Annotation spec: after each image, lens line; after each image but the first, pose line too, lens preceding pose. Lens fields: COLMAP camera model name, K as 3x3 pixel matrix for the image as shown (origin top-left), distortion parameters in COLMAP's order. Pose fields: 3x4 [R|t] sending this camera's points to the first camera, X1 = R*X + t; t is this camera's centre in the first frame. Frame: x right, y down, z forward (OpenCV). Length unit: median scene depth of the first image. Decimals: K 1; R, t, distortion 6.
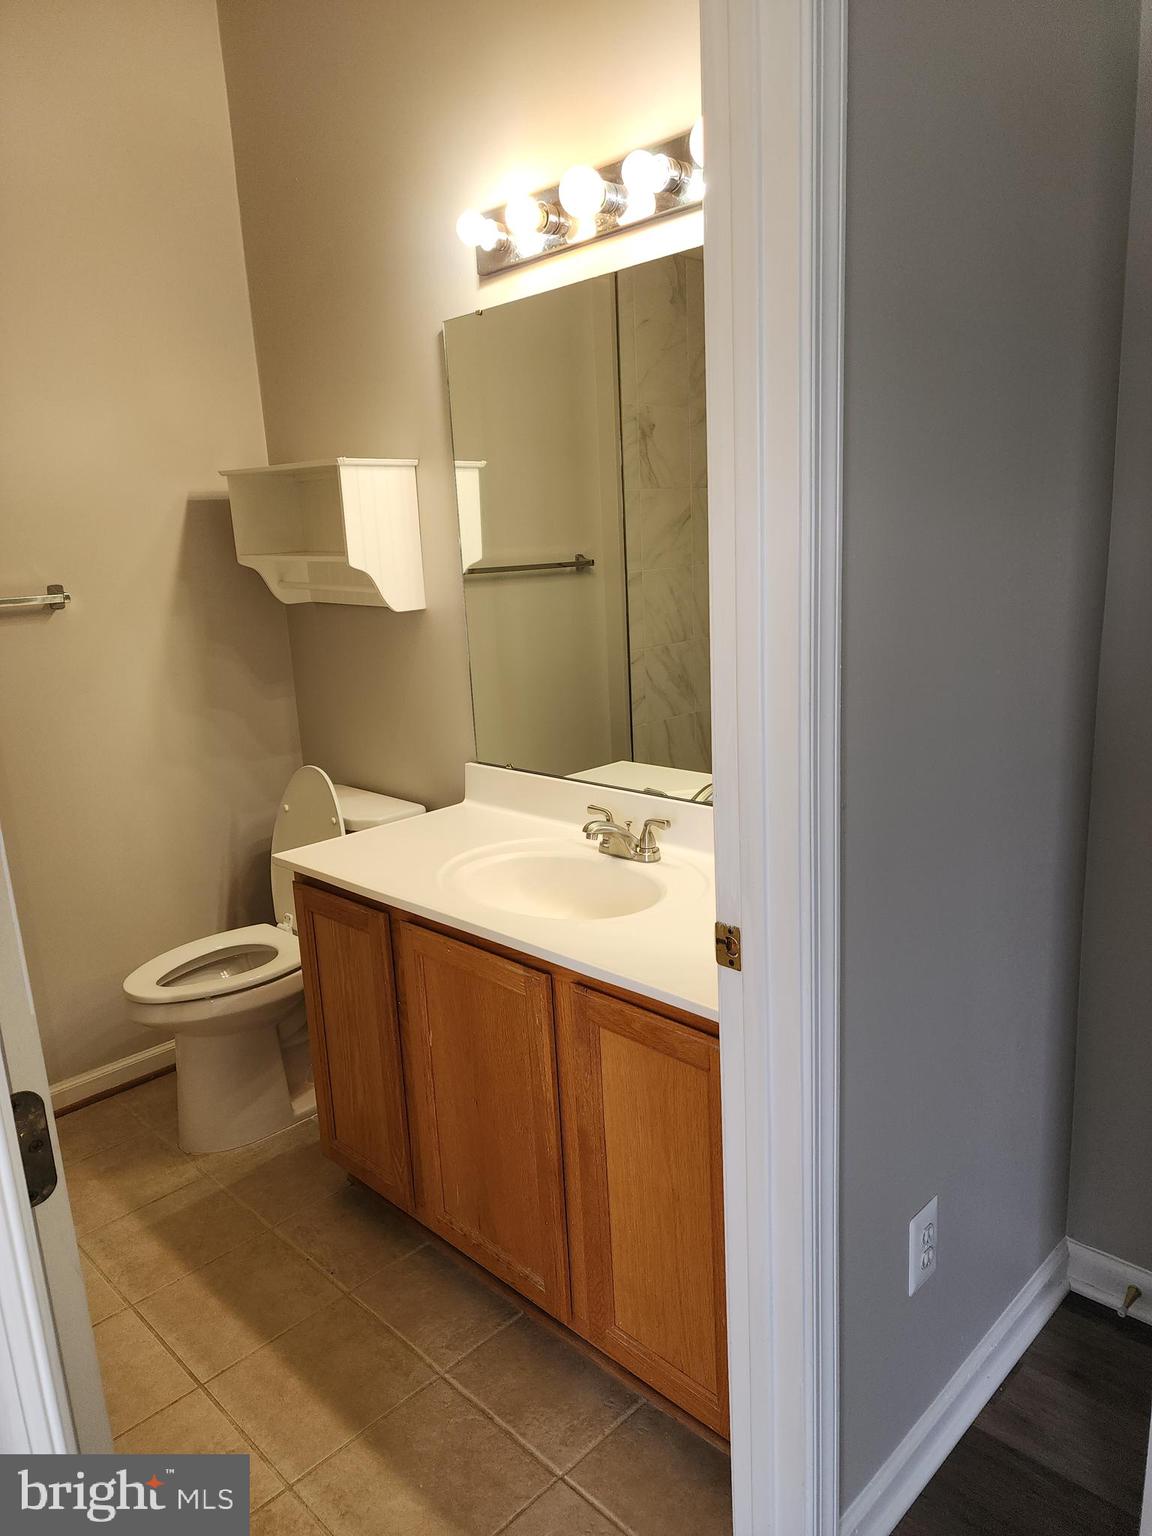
lens RADIAL K [[1025.8, 0, 575.6], [0, 1025.8, 766.5], [0, 0, 1]] dist [0.052731, -0.052552]
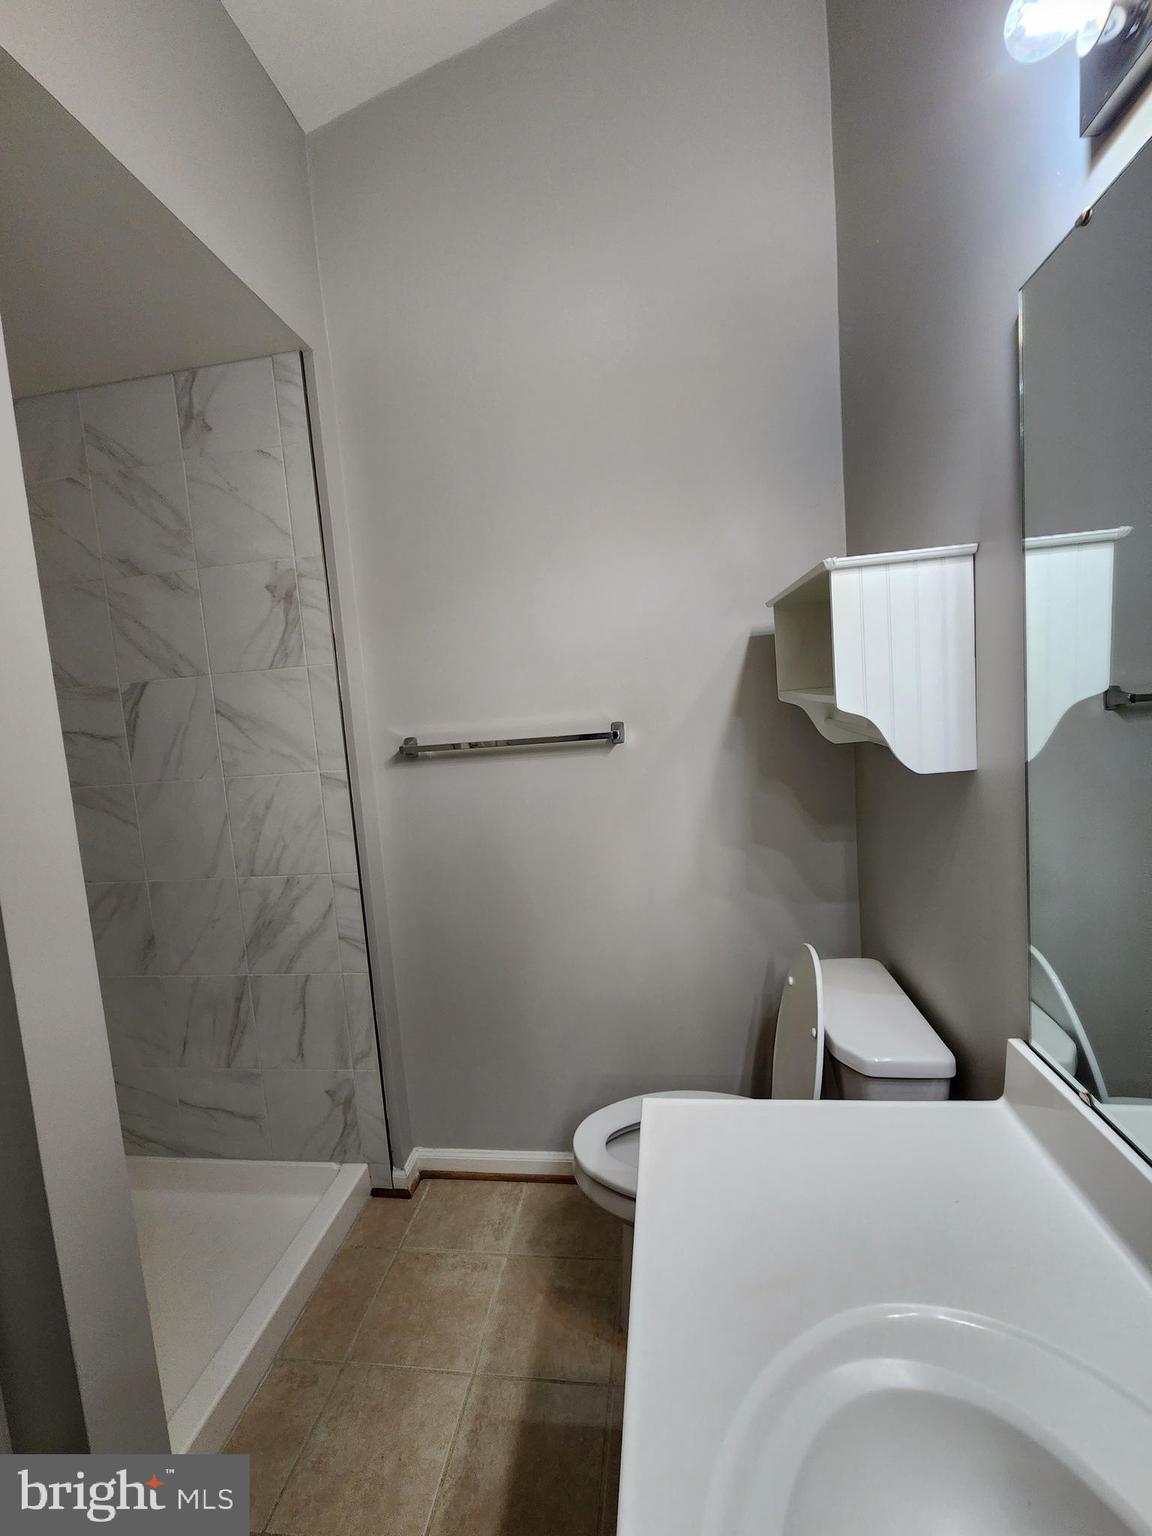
lens RADIAL K [[634.8, 0, 586.4], [0, 634.8, 766.8], [0, 0, 1]] dist [0.009135, -0.000170]
pose [[0.606594, 0.081033, -0.790871, 0.023067], [-0.127797, 0.991794, 0.003600, -0.124535], [0.784673, 0.098887, 0.611972, 0.554711]]
